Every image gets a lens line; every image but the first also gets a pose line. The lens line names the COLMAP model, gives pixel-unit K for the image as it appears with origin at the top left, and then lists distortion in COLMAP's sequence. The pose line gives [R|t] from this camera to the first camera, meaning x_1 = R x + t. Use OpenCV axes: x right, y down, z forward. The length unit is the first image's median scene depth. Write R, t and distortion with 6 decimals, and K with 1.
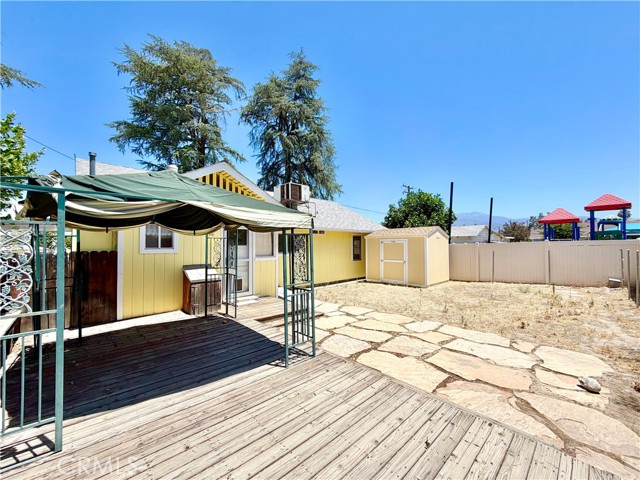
lens RADIAL K [[254.8, 0, 317.6], [0, 254.8, 240.4], [0, 0, 1]] dist [0.000265, 0.000325]
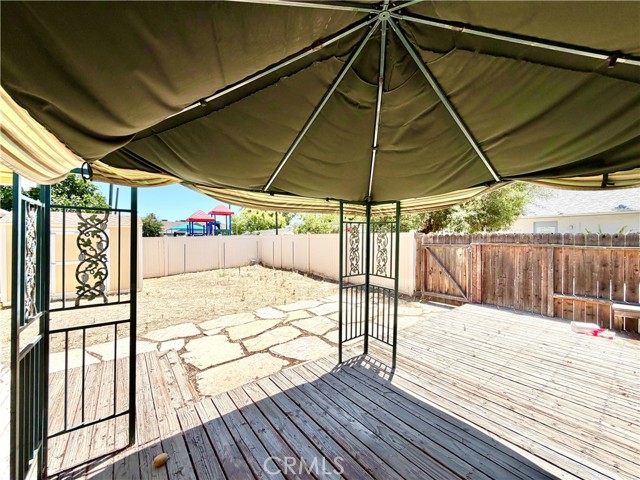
lens RADIAL K [[254.8, 0, 317.6], [0, 254.8, 240.5], [0, 0, 1]] dist [0.000265, 0.000325]
pose [[0.091587, -0.001104, 0.995796, -0.712196], [-0.017167, 0.999849, 0.002688, 0.029473], [-0.995649, -0.017341, 0.091554, 0.806561]]
